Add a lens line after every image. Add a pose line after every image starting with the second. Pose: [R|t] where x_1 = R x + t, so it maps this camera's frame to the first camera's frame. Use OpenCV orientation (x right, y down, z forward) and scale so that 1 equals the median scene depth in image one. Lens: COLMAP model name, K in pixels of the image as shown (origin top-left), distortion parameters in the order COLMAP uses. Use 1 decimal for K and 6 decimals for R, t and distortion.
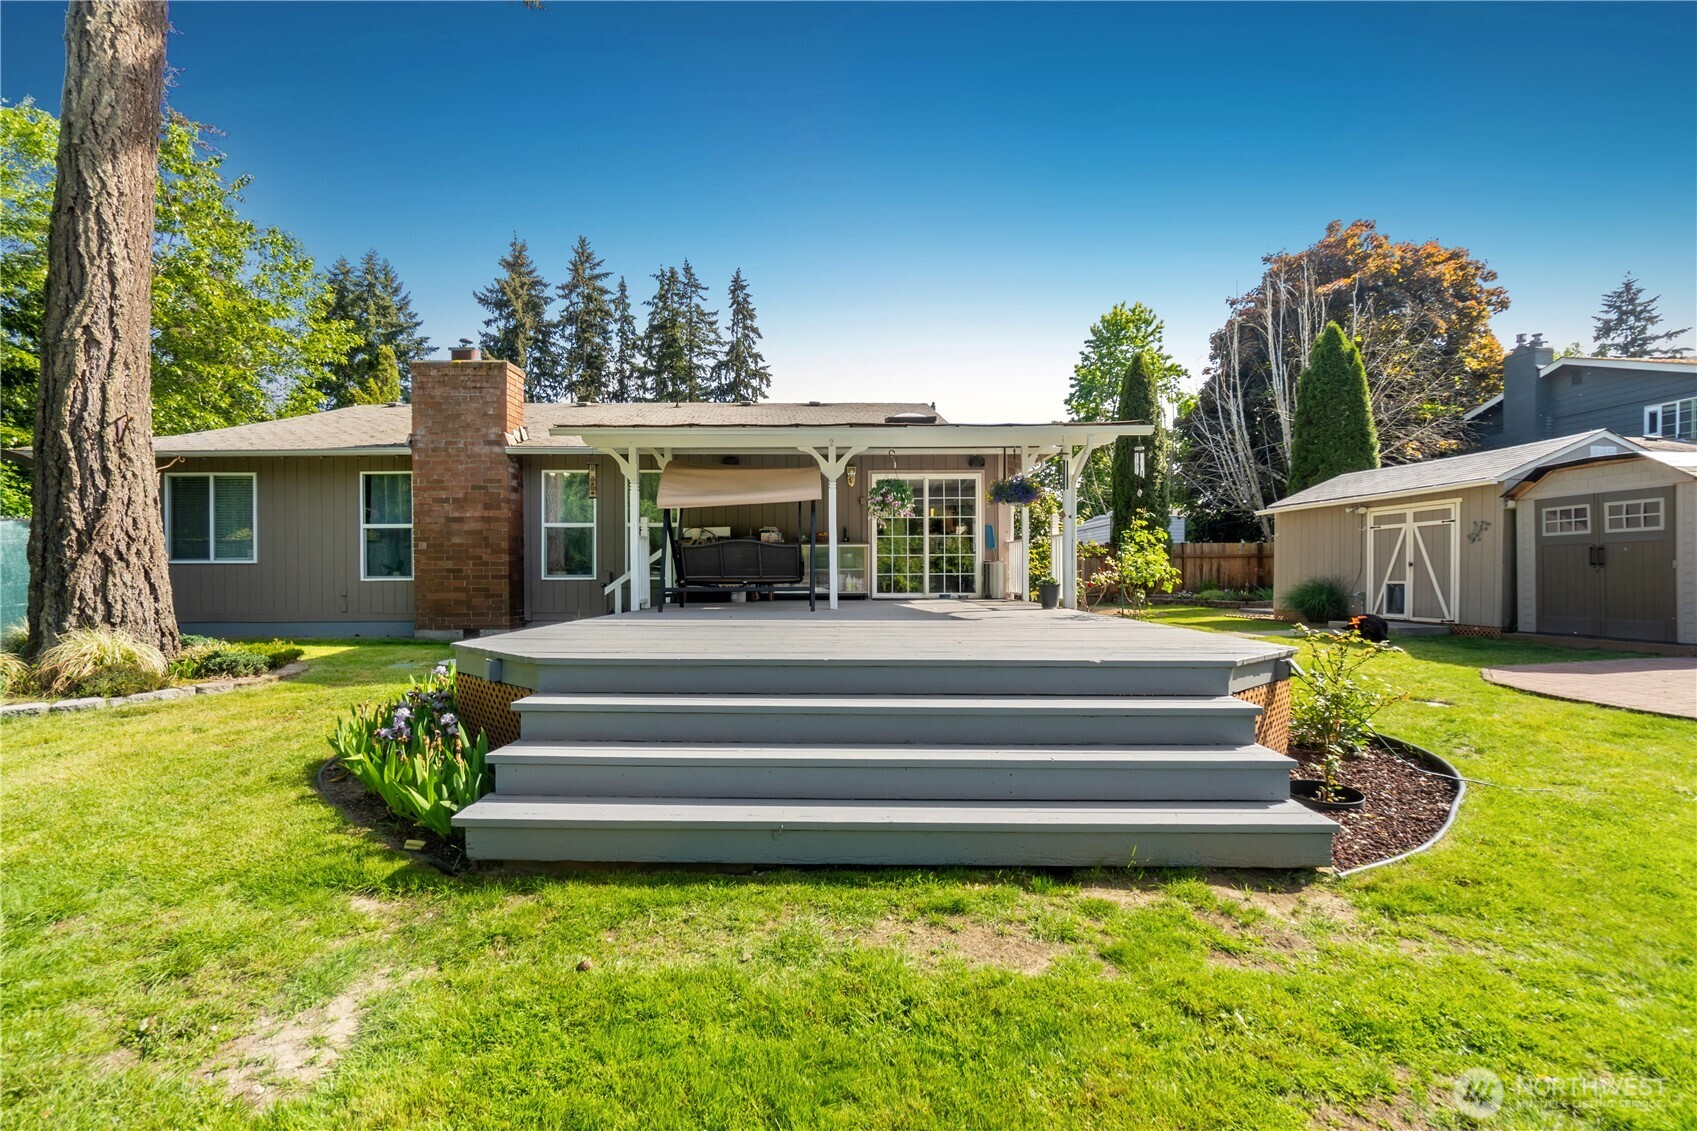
lens RADIAL K [[735.3, 0, 848.7], [0, 735.3, 581.8], [0, 0, 1]] dist [-0.007101, 0.000517]
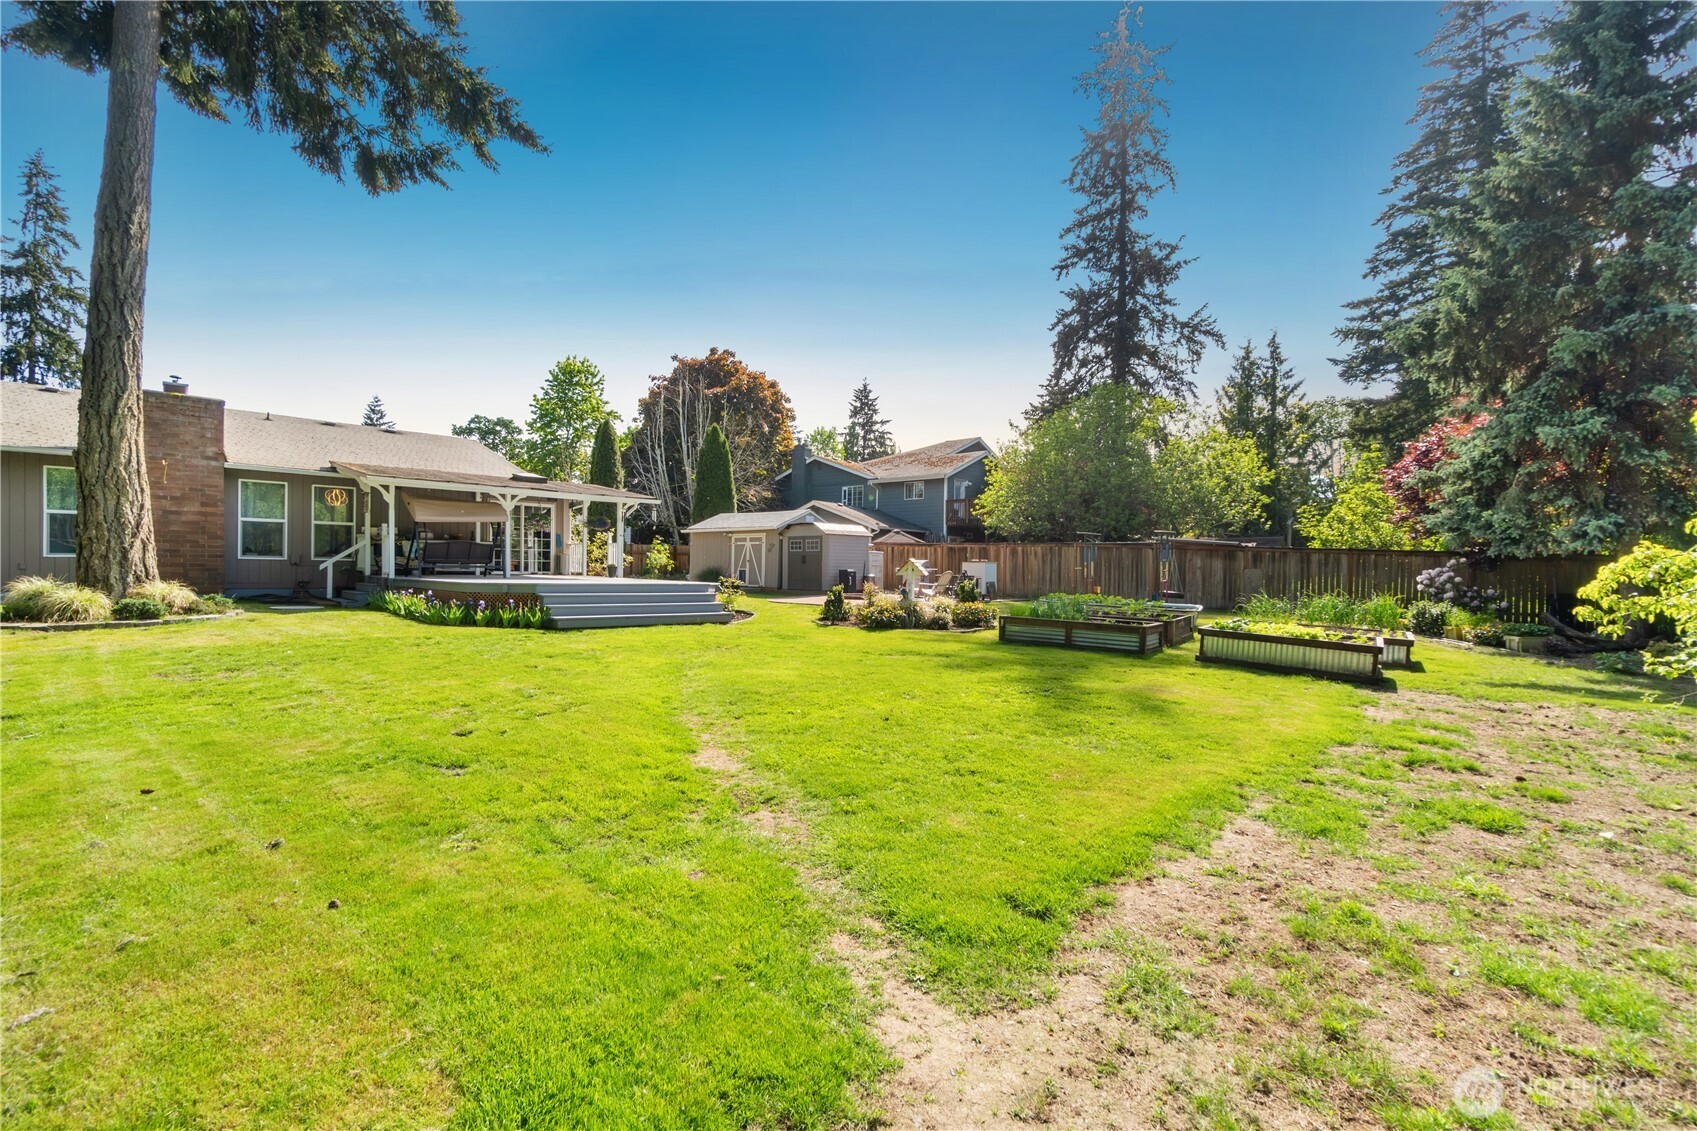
lens RADIAL K [[735.3, 0, 850.1], [0, 735.3, 572.5], [0, 0, 1]] dist [-0.007101, 0.000517]
pose [[0.706125, 0.010146, 0.708014, -0.331178], [-0.010340, 0.999938, -0.004016, 0.009392], [-0.708012, -0.004485, 0.706187, -0.443687]]
